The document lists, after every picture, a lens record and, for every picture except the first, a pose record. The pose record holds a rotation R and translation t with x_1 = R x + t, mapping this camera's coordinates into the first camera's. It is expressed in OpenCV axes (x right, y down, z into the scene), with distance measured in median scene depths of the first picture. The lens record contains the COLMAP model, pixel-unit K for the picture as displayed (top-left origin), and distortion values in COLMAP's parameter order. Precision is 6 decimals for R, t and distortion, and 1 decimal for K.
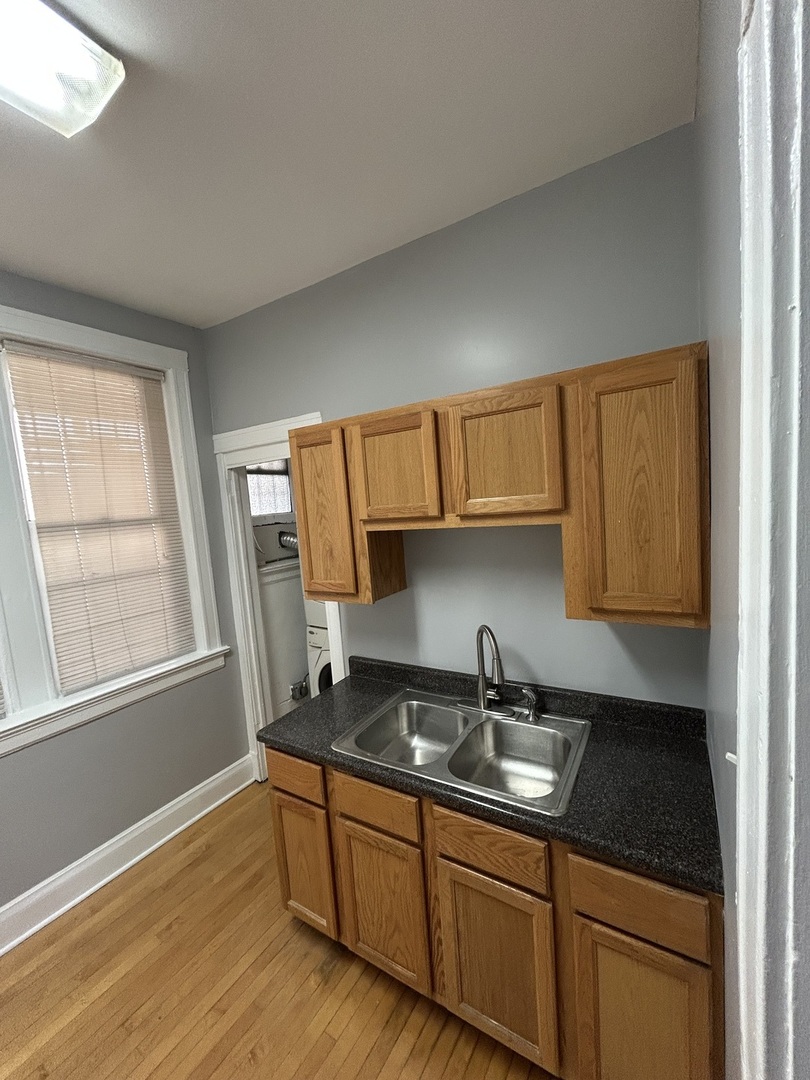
lens RADIAL K [[435.4, 0, 402.3], [0, 435.4, 542.2], [0, 0, 1]] dist [0.002296, 0.000012]
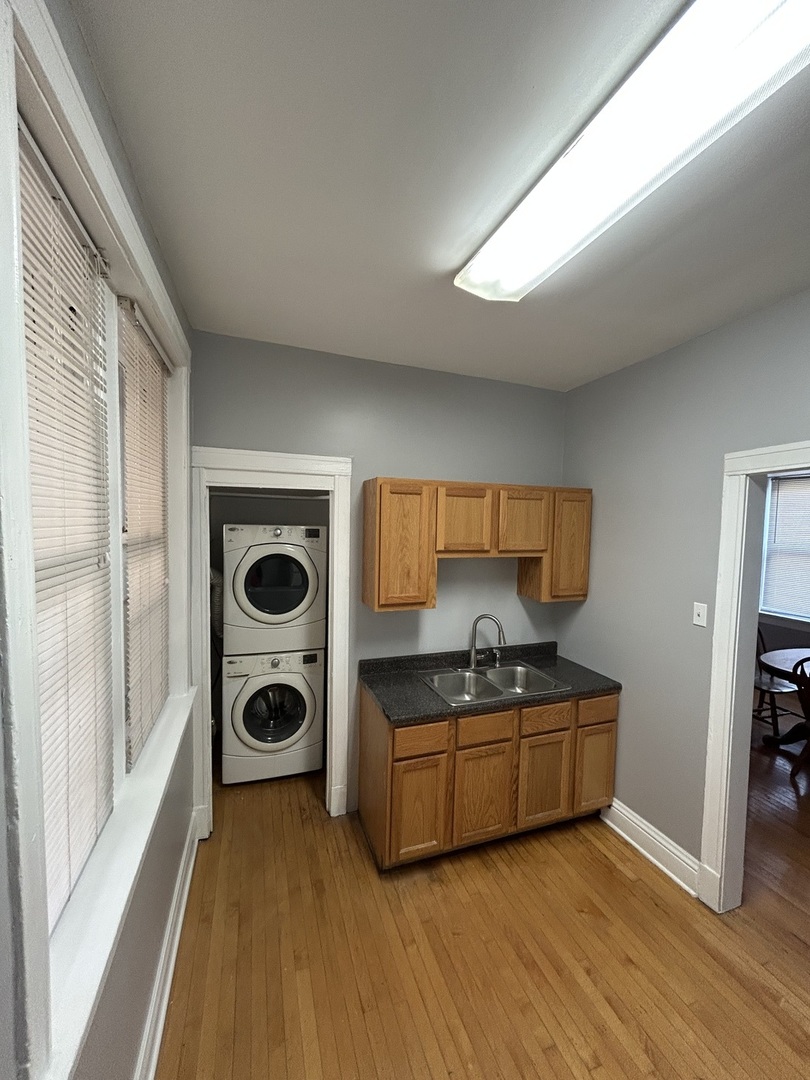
lens RADIAL K [[435.4, 0, 402.7], [0, 435.4, 544.9], [0, 0, 1]] dist [0.002296, 0.000012]
pose [[0.612652, 0.043543, 0.789152, -1.351796], [0.006351, 0.998178, -0.060007, 0.018585], [-0.790327, 0.041775, 0.611259, 0.199918]]
